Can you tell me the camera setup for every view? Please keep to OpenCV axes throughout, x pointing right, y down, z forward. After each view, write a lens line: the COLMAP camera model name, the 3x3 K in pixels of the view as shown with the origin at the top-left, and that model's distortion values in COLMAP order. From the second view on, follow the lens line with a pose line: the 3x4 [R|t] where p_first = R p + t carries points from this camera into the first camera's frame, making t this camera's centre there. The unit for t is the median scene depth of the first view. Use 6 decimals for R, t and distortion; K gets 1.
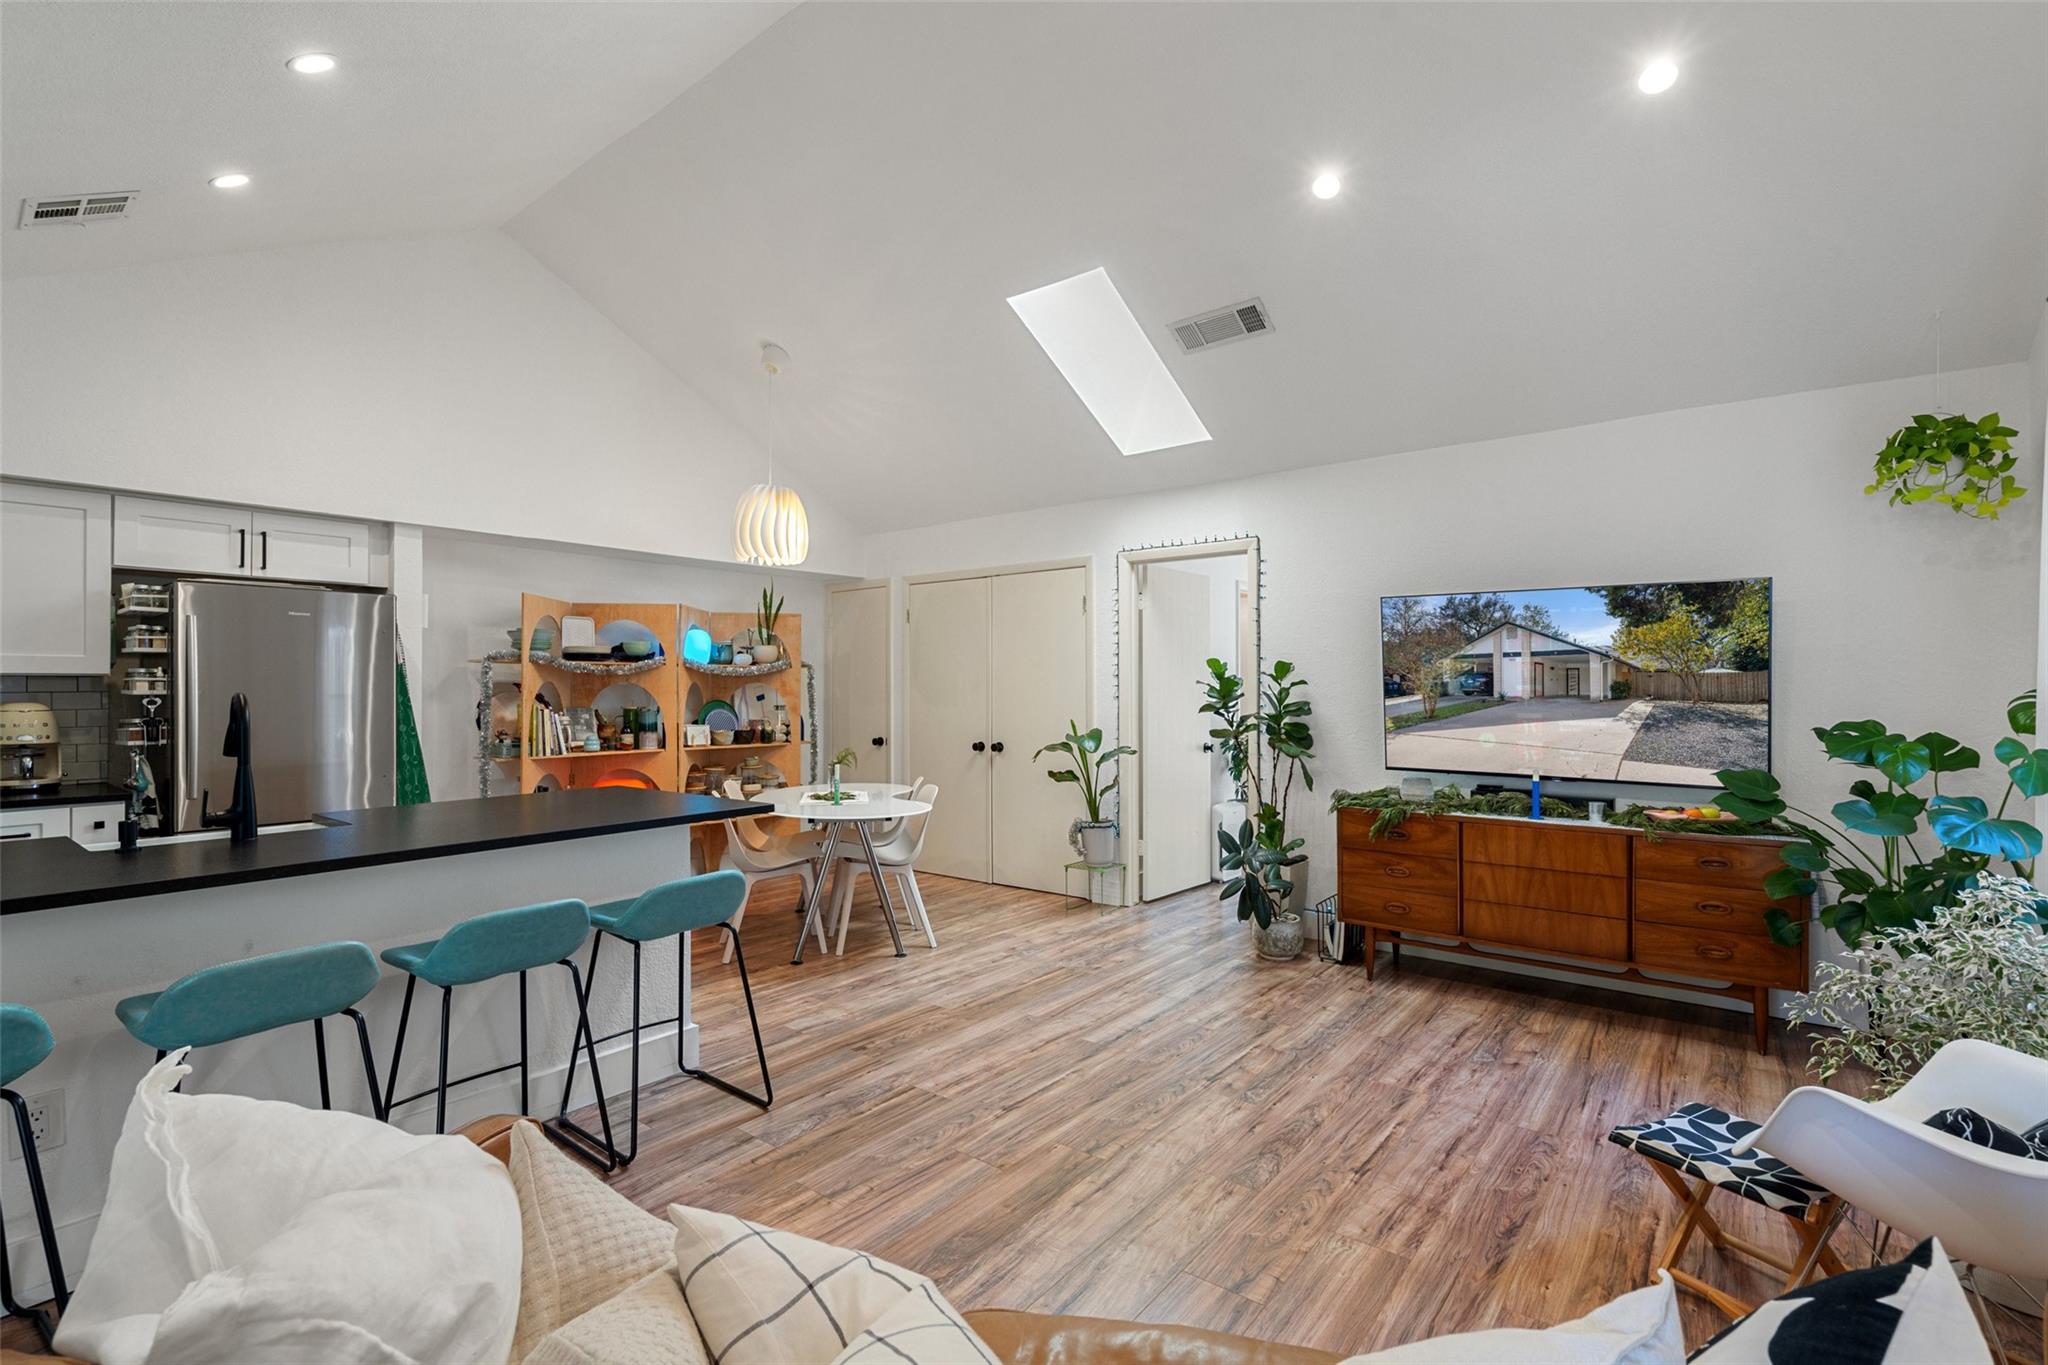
lens RADIAL K [[929.2, 0, 1015.2], [0, 929.2, 671.4], [0, 0, 1]] dist [0.000213, -0.000142]
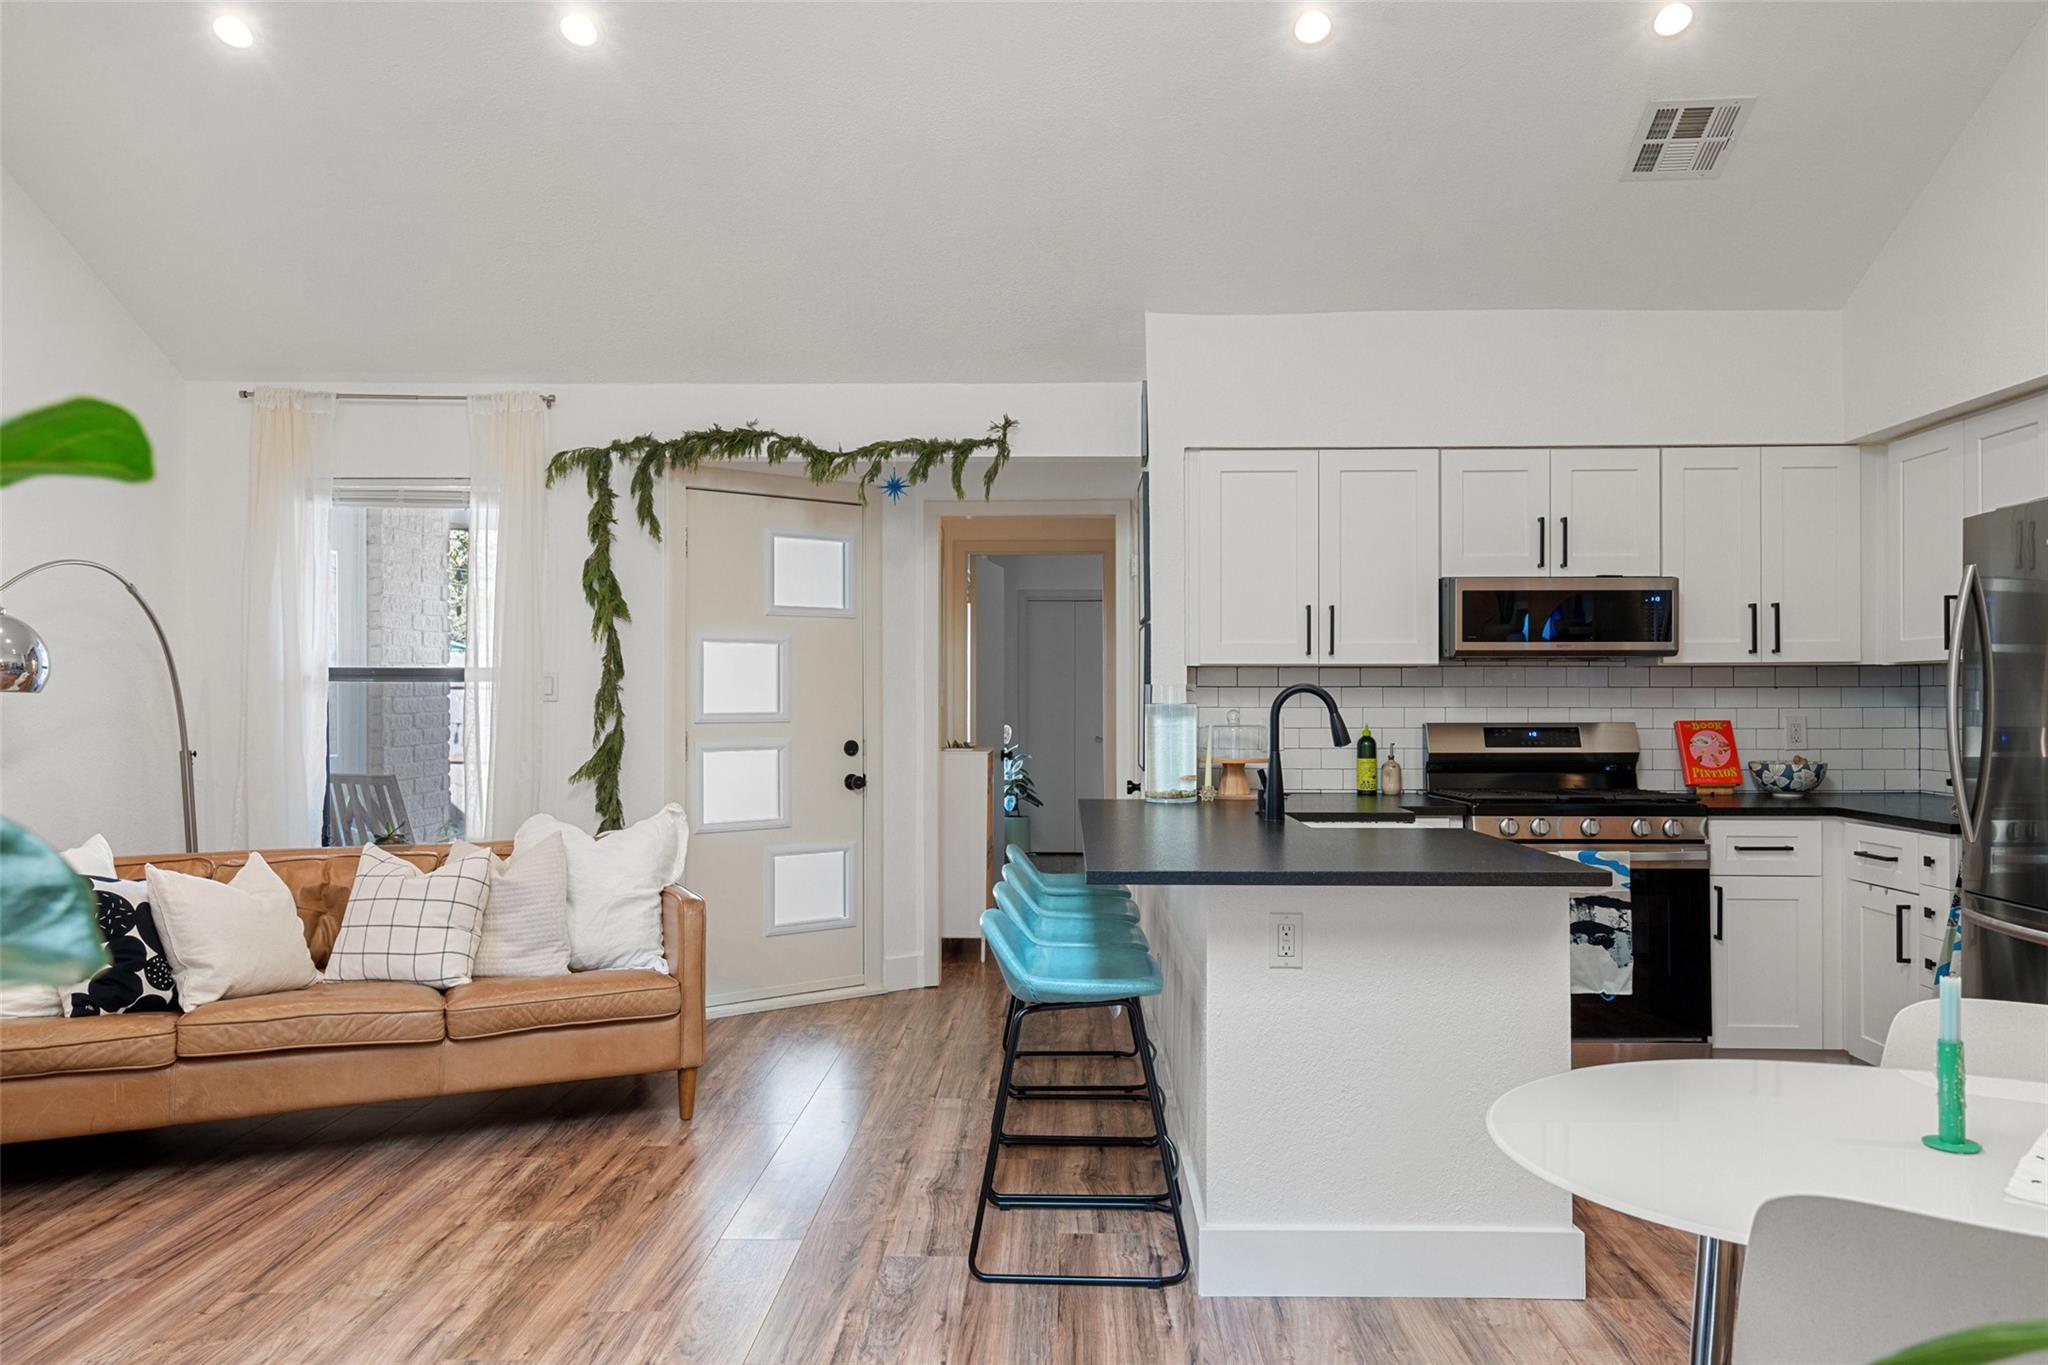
lens RADIAL K [[1429.3, 0, 1031.0], [0, 1429.3, 685.9], [0, 0, 1]] dist [0.004137, 0.008697]
pose [[-0.797696, 0.002107, -0.603056, 0.232840], [0.018196, 0.999623, -0.020575, 0.033788], [0.602785, -0.027386, -0.797434, 1.274661]]
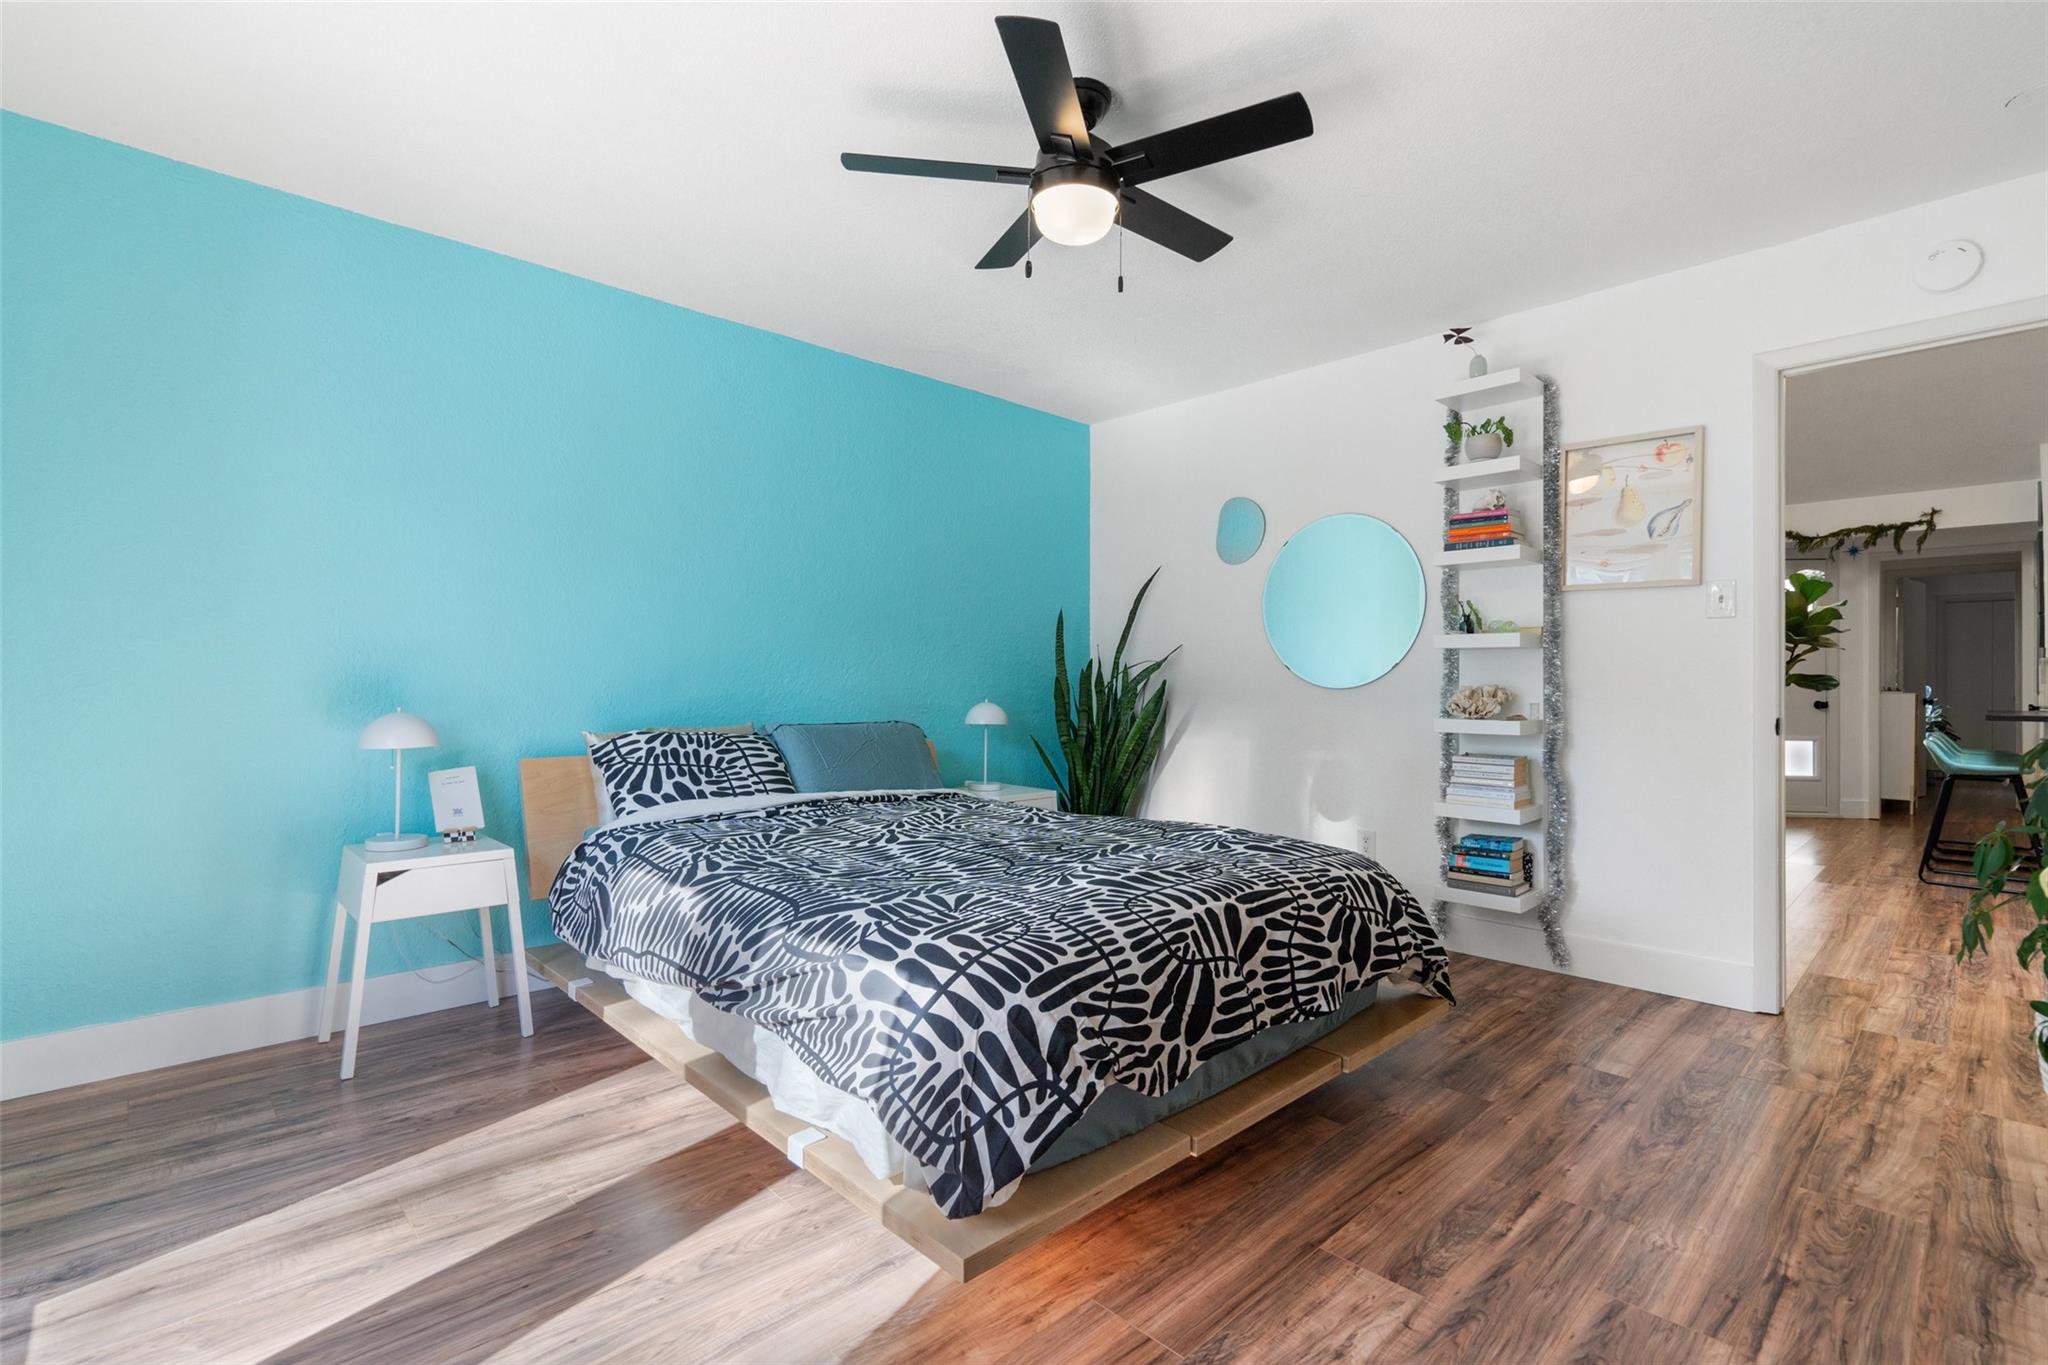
lens RADIAL K [[929.2, 0, 1031.7], [0, 929.2, 677.2], [0, 0, 1]] dist [0.000213, -0.000142]
pose [[-0.991633, 0.004922, 0.128993, 0.772031], [0.001500, 0.999645, -0.026617, 0.088515], [-0.129078, -0.026201, -0.991288, 1.972831]]
